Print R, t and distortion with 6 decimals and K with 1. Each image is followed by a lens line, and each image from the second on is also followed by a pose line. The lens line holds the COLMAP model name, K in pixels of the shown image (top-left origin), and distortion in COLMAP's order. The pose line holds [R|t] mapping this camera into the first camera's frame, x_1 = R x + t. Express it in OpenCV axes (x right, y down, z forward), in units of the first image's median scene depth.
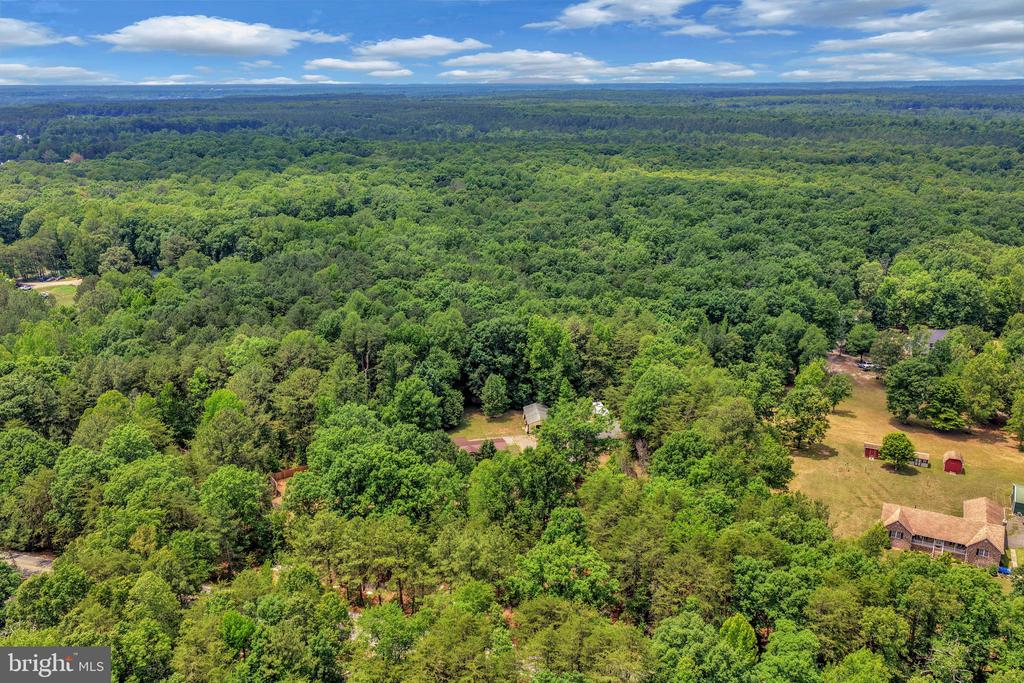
lens RADIAL K [[852.1, 0, 508.1], [0, 852.1, 348.7], [0, 0, 1]] dist [-0.013417, 0.036659]
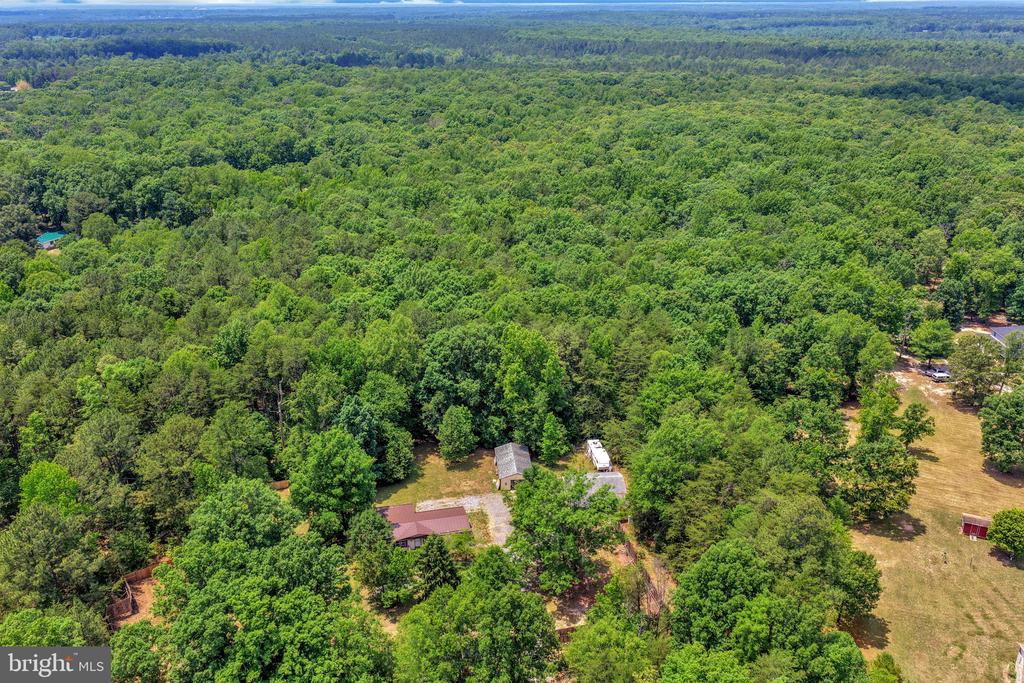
lens RADIAL K [[852.1, 0, 509.7], [0, 852.1, 344.5], [0, 0, 1]] dist [-0.013417, 0.036659]
pose [[0.999978, -0.000223, 0.006633, 0.025328], [-0.000302, 0.996870, 0.079052, -0.079222], [-0.006630, -0.079052, 0.996848, 0.255613]]
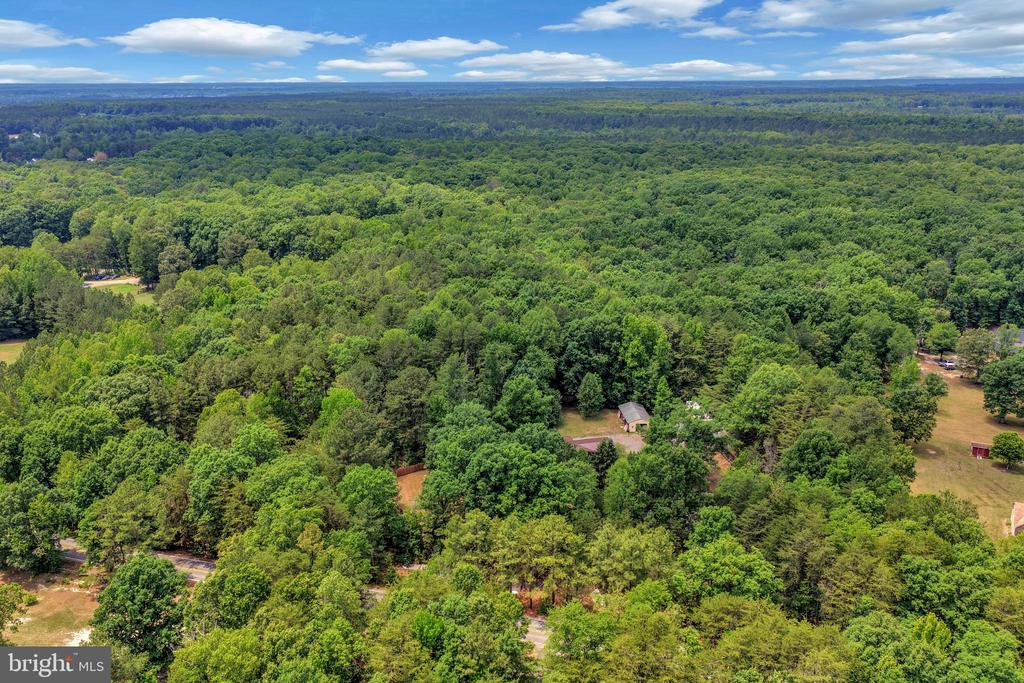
lens RADIAL K [[852.1, 0, 507.6], [0, 852.1, 346.5], [0, 0, 1]] dist [-0.013417, 0.036659]
pose [[1.000000, -0.000047, 0.000056, -0.109716], [0.000047, 1.000000, -0.000532, -0.000452], [-0.000056, 0.000532, 1.000000, 0.000587]]
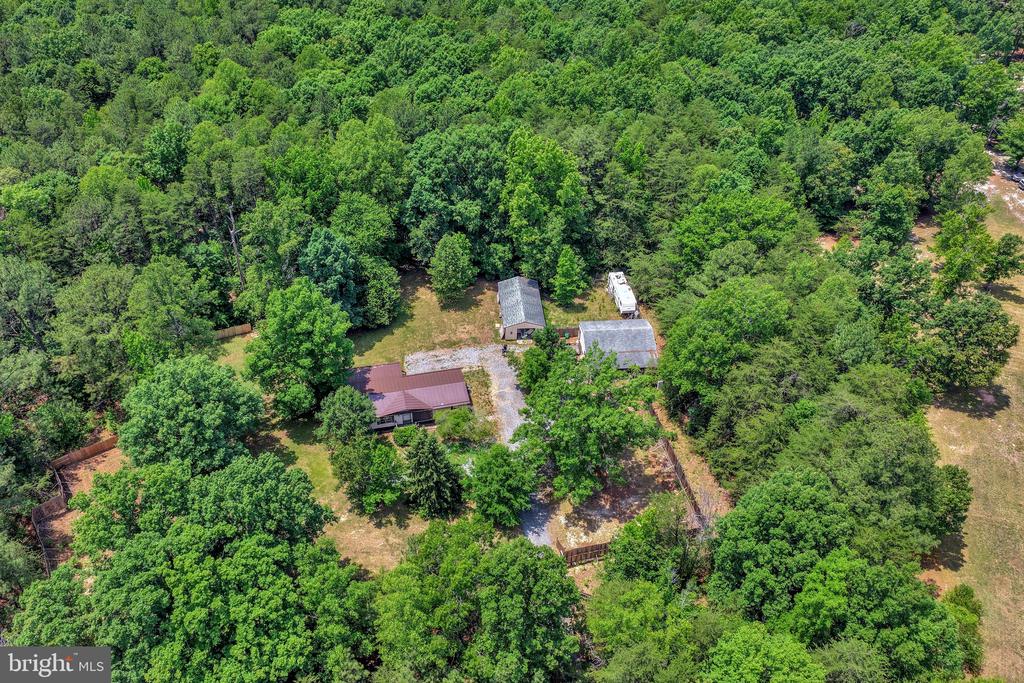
lens RADIAL K [[852.1, 0, 510.5], [0, 852.1, 343.2], [0, 0, 1]] dist [-0.013417, 0.036659]
pose [[0.999864, 0.009486, 0.013508, 0.018562], [-0.013966, 0.922381, 0.386029, -0.127890], [-0.008797, -0.386165, 0.922388, 0.398393]]
